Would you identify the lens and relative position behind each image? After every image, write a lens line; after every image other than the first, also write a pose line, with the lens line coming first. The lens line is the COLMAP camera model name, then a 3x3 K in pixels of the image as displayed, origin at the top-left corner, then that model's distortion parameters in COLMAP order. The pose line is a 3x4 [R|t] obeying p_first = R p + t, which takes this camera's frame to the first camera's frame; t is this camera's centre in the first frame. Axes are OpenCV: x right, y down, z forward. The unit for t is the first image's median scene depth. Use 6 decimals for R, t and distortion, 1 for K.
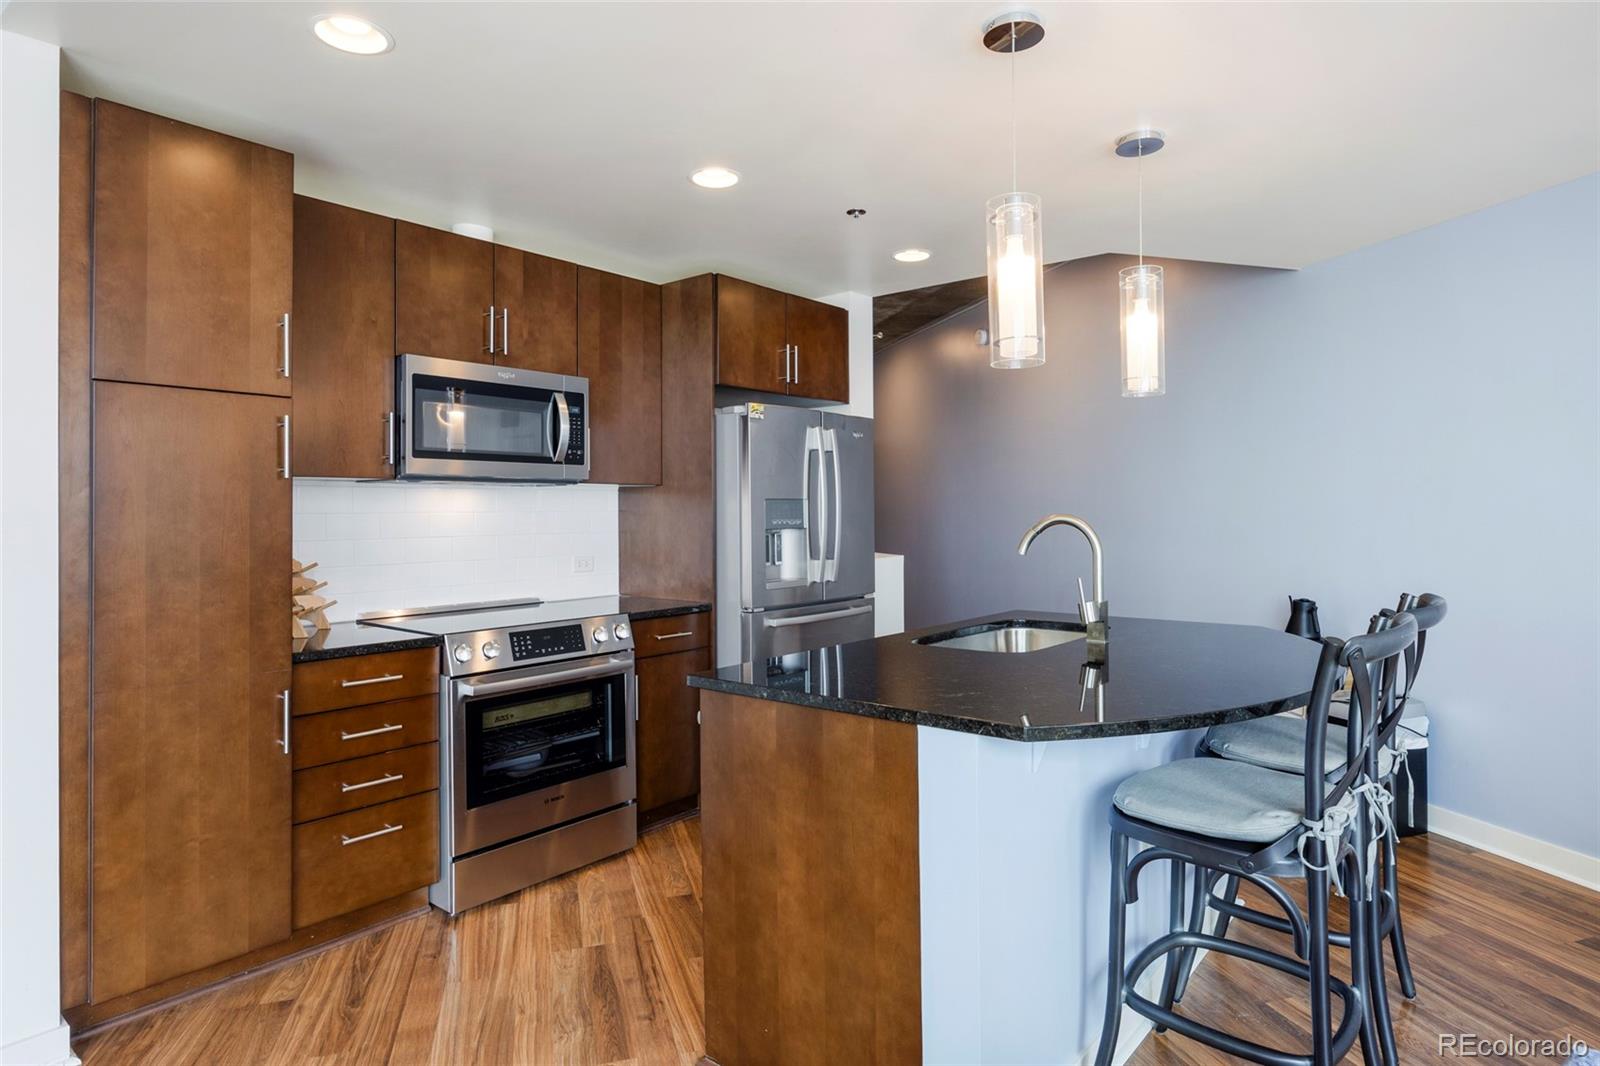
lens RADIAL K [[886.0, 0, 803.4], [0, 886.0, 506.9], [0, 0, 1]] dist [-0.003470, -0.001354]
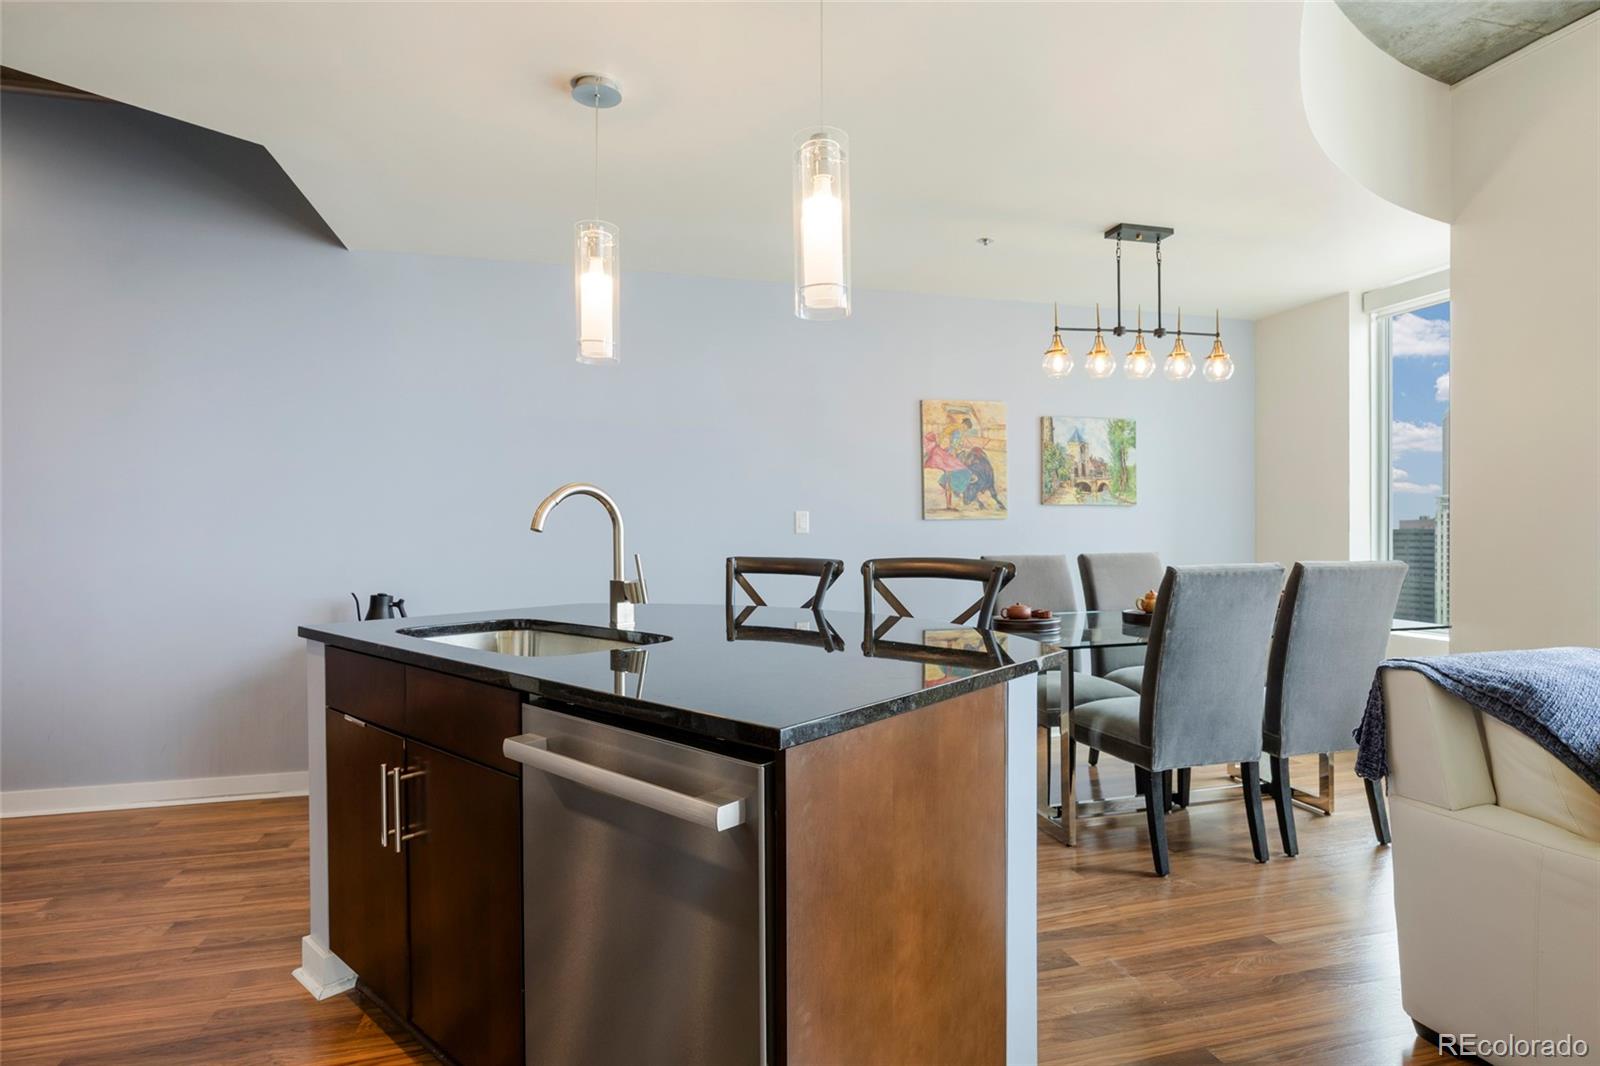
lens RADIAL K [[819.0, 0, 804.9], [0, 819.0, 531.0], [0, 0, 1]] dist [-0.010636, 0.000922]
pose [[0.021247, 0.004966, 0.999762, -0.371922], [-0.004948, 0.999976, -0.004862, 0.044188], [-0.999762, -0.004843, 0.021271, 0.590684]]
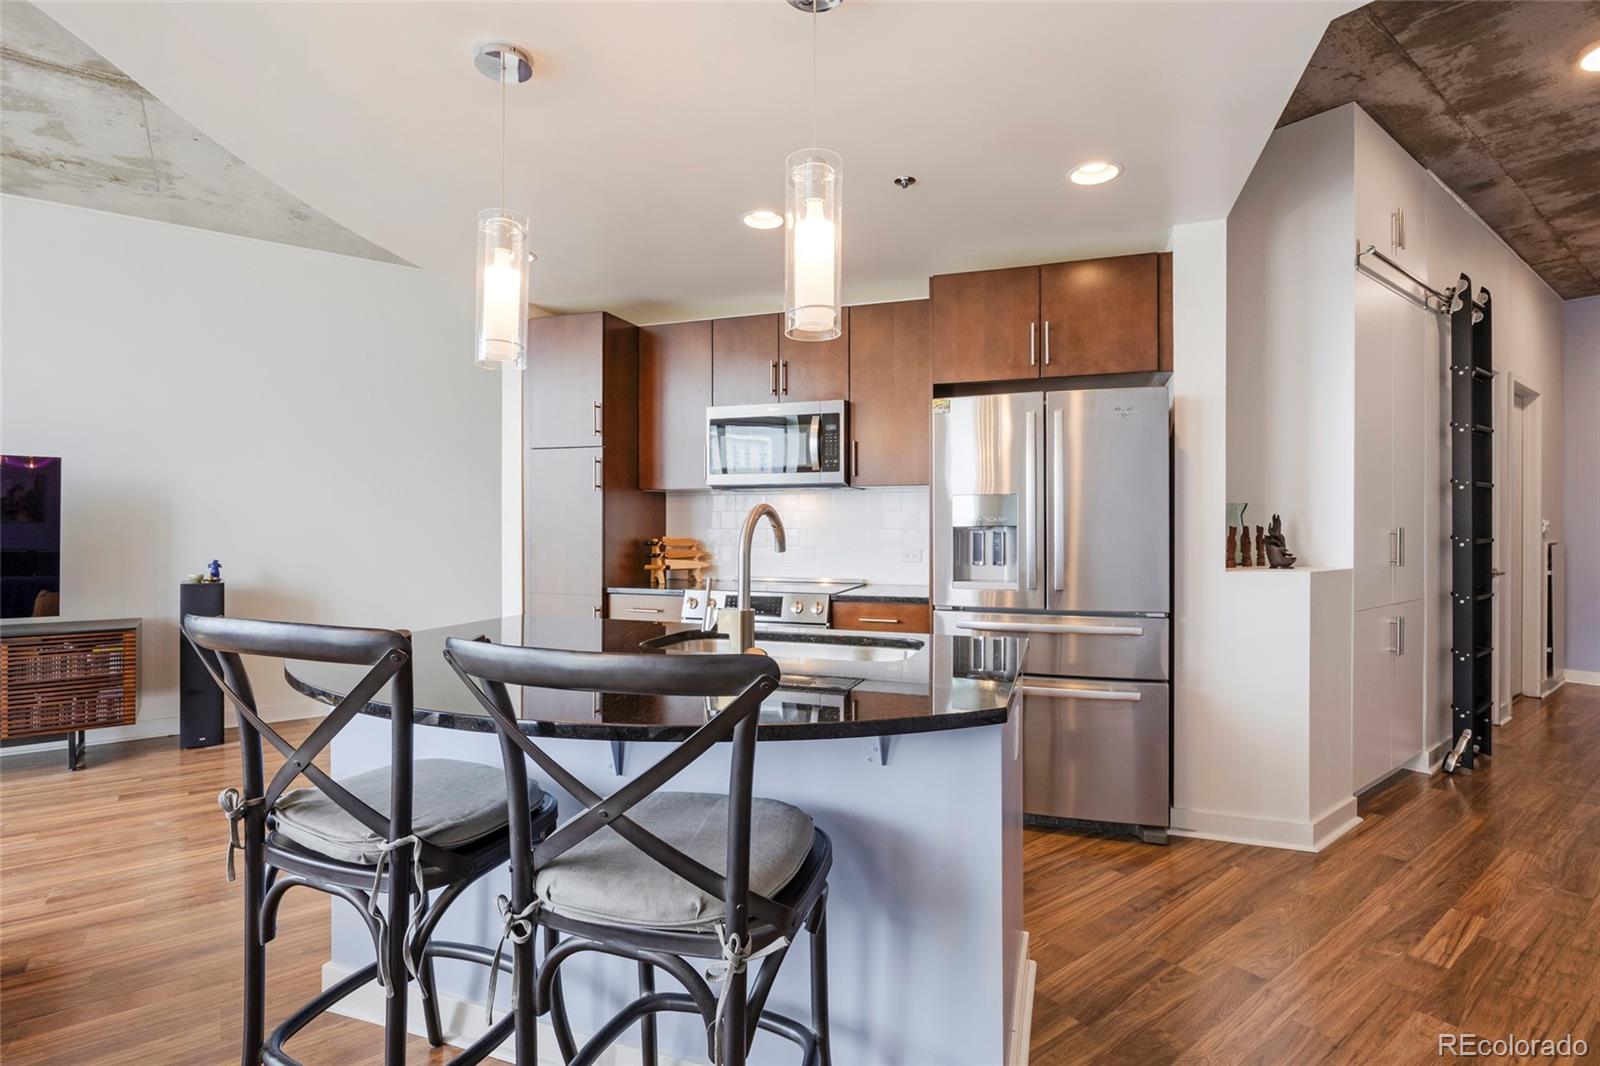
lens RADIAL K [[771.4, 0, 805.4], [0, 771.4, 526.1], [0, 0, 1]] dist [-0.010467, -0.000440]
pose [[0.353989, 0.010489, -0.935191, 0.752602], [0.002428, 0.999923, 0.012134, 0.015959], [0.935246, -0.006566, 0.353937, 0.596225]]
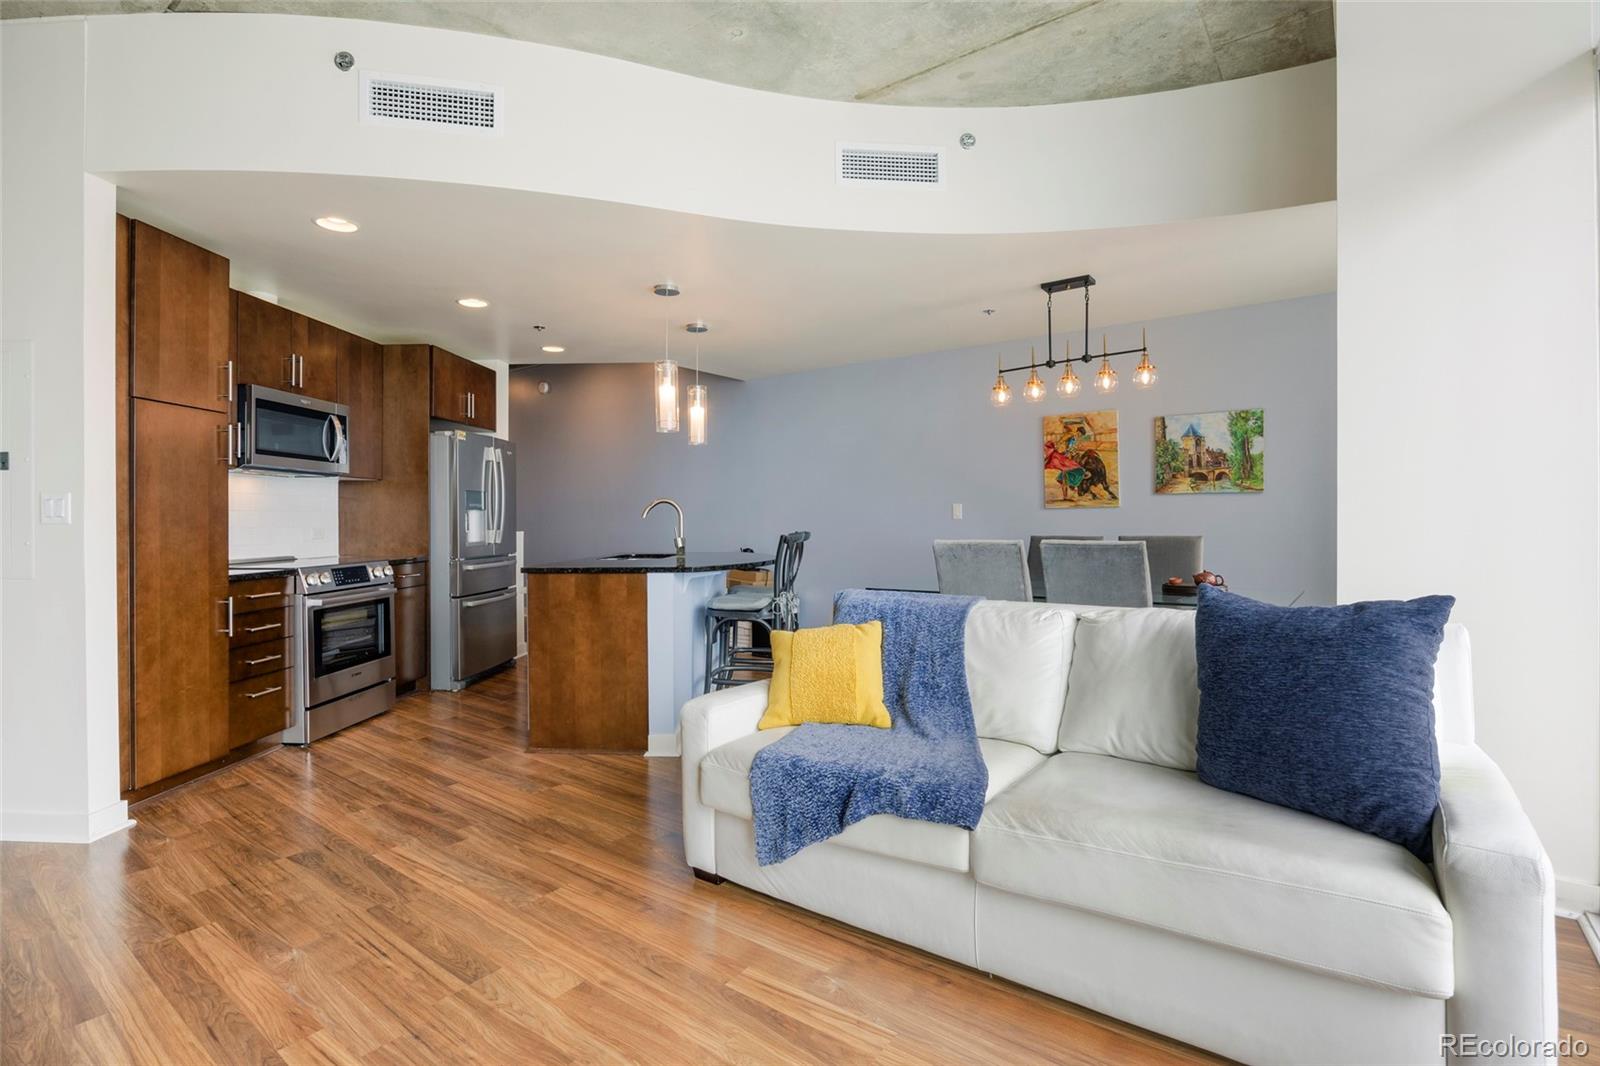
lens RADIAL K [[747.8, 0, 806.7], [0, 747.8, 521.0], [0, 0, 1]] dist [-0.013460, -0.000238]
pose [[0.799658, 0.001827, 0.600453, -0.392493], [-0.005543, 0.999975, 0.004339, 0.040983], [-0.600430, -0.006798, 0.799648, -0.491492]]
